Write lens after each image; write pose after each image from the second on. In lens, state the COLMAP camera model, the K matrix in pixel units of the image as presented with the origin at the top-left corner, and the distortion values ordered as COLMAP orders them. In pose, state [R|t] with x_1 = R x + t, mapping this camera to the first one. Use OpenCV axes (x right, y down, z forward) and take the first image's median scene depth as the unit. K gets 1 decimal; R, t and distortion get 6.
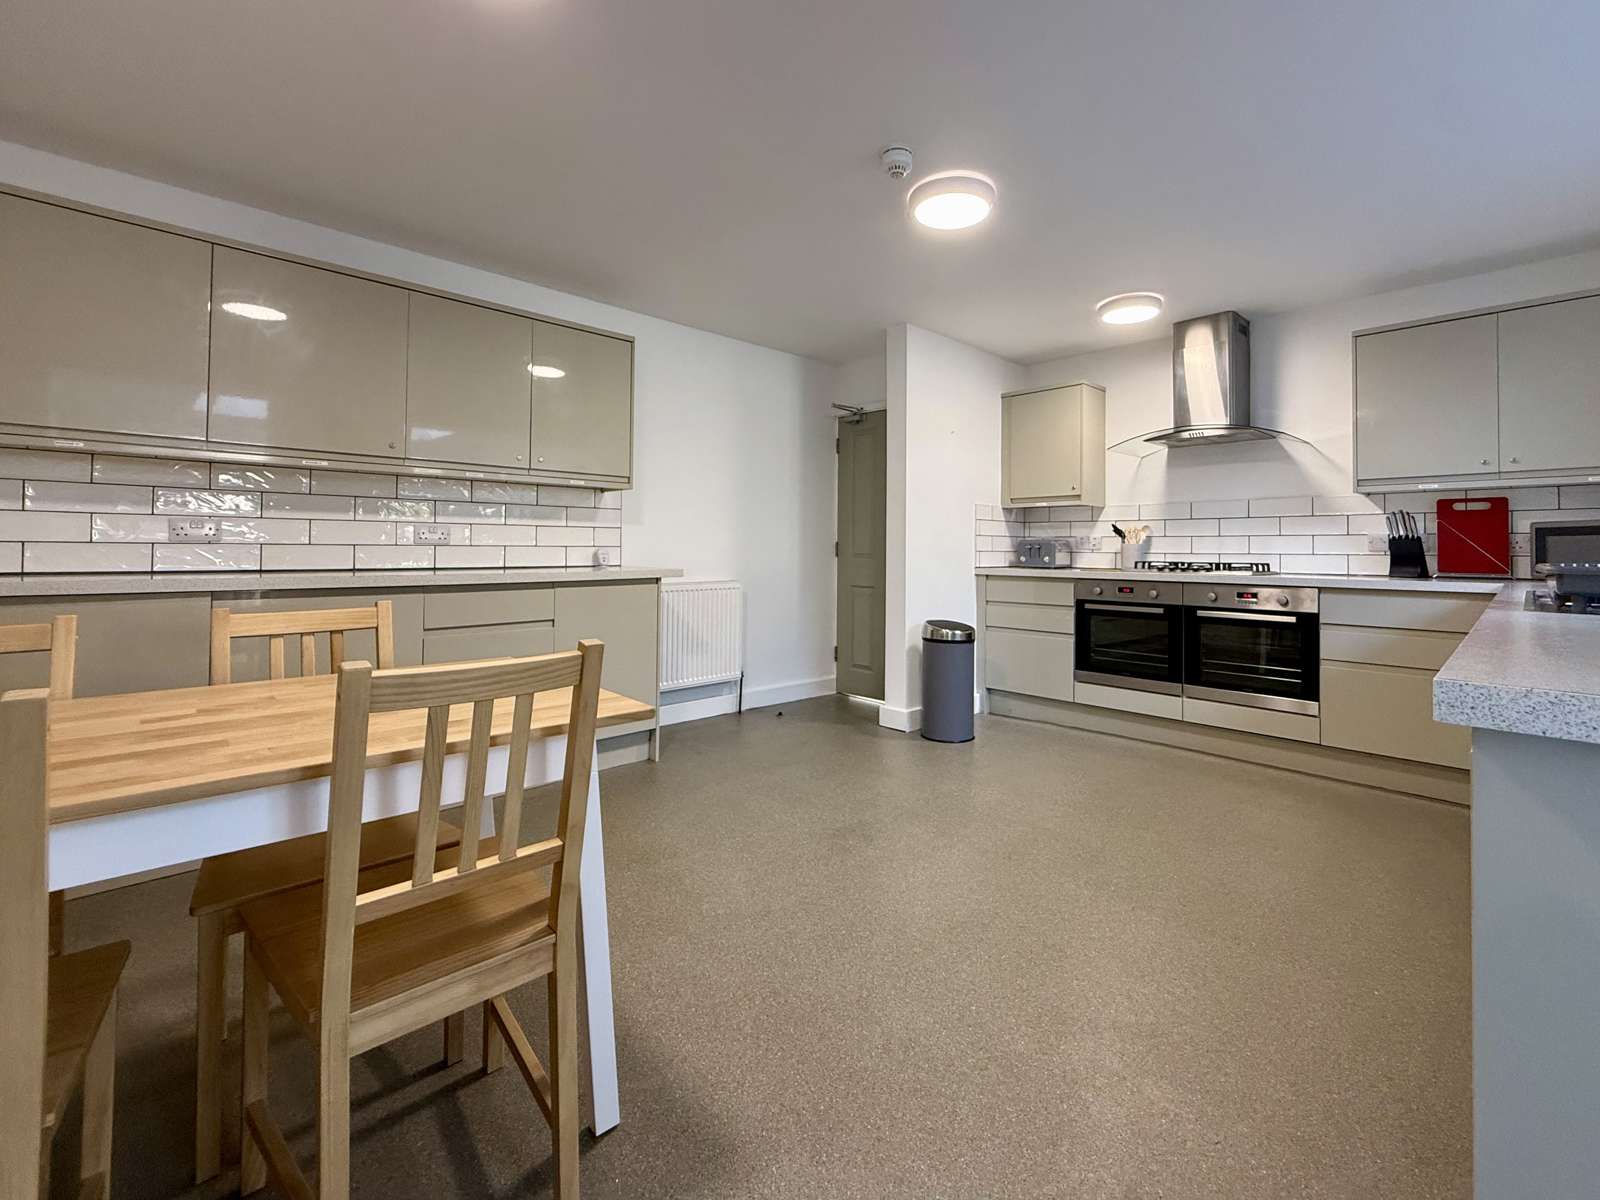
lens RADIAL K [[704.0, 0, 829.7], [0, 704.0, 536.3], [0, 0, 1]] dist [0.000485, 0.000051]
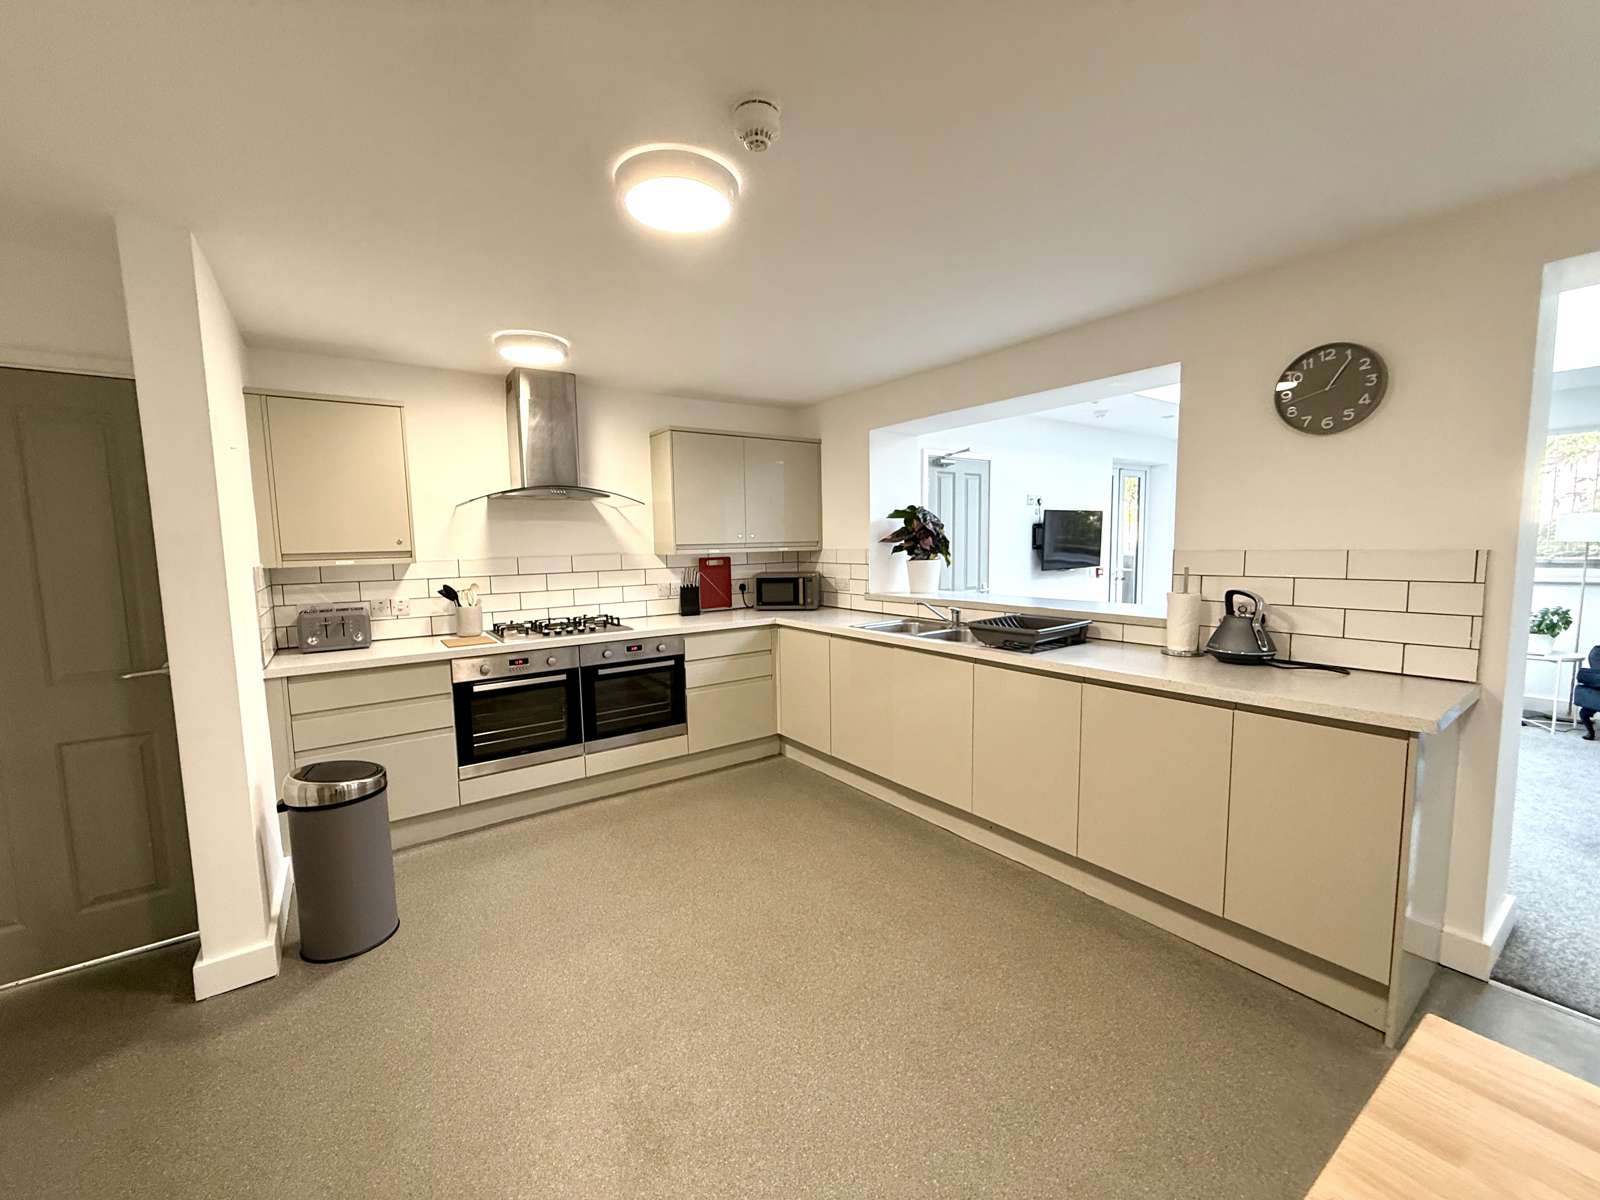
lens RADIAL K [[637.9, 0, 794.1], [0, 637.9, 601.3], [0, 0, 1]] dist [0.001627, 0.000173]
pose [[0.158151, -0.107211, 0.981577, -0.319369], [0.002350, 0.994126, 0.108203, -0.088887], [-0.987412, -0.014806, 0.157474, 0.521599]]
